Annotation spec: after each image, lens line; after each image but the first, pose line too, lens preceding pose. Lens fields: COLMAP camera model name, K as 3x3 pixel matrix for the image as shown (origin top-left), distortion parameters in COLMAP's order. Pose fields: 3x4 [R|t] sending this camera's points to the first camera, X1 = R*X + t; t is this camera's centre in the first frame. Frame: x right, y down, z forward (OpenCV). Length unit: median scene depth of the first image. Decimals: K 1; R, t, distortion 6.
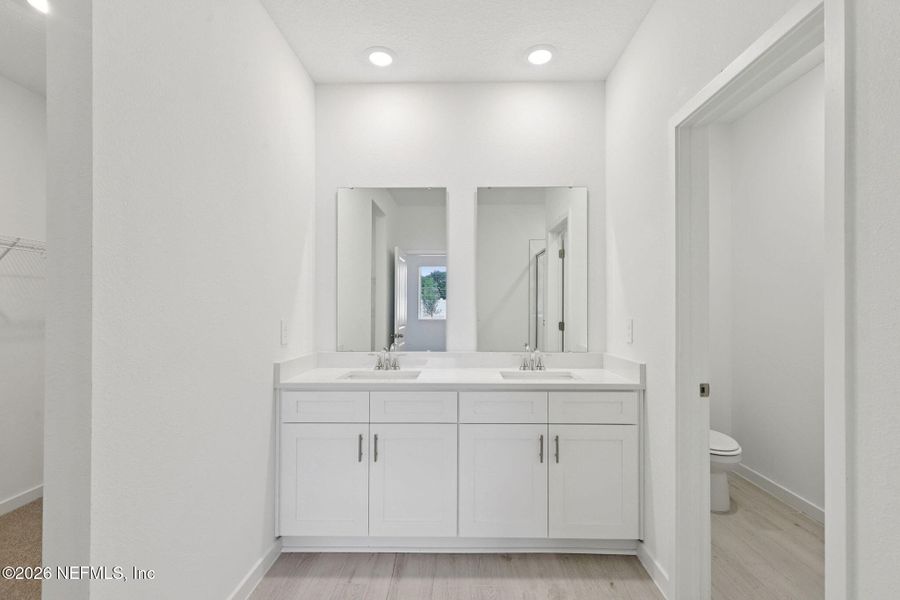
lens RADIAL K [[414.8, 0, 452.6], [0, 414.8, 308.5], [0, 0, 1]] dist [-0.000130, -0.000598]
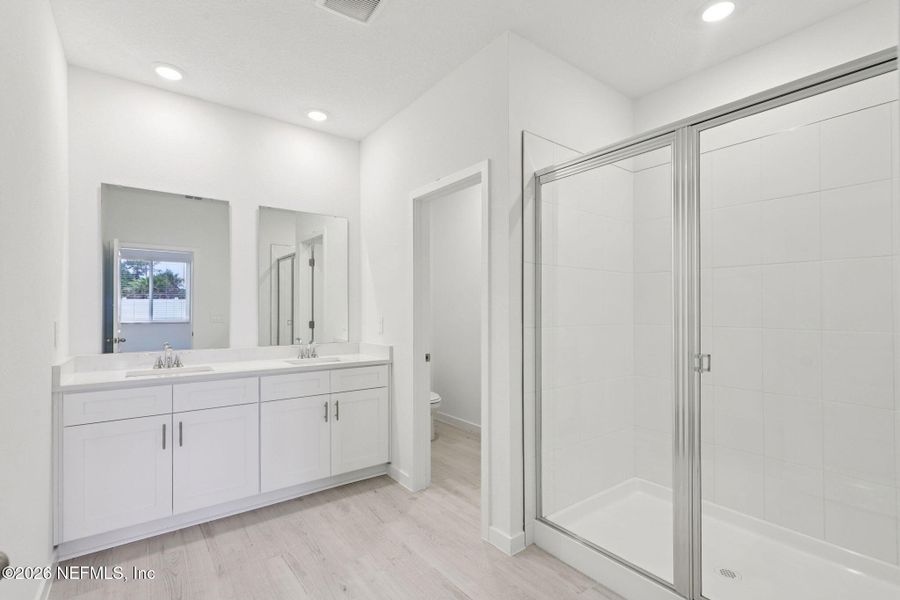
lens RADIAL K [[414.8, 0, 452.6], [0, 414.8, 308.5], [0, 0, 1]] dist [-0.000130, -0.000598]
pose [[0.788128, 0.003204, 0.615503, -0.289711], [-0.001283, 0.999993, -0.003563, 0.001276], [-0.615510, 0.002018, 0.788126, -0.324368]]
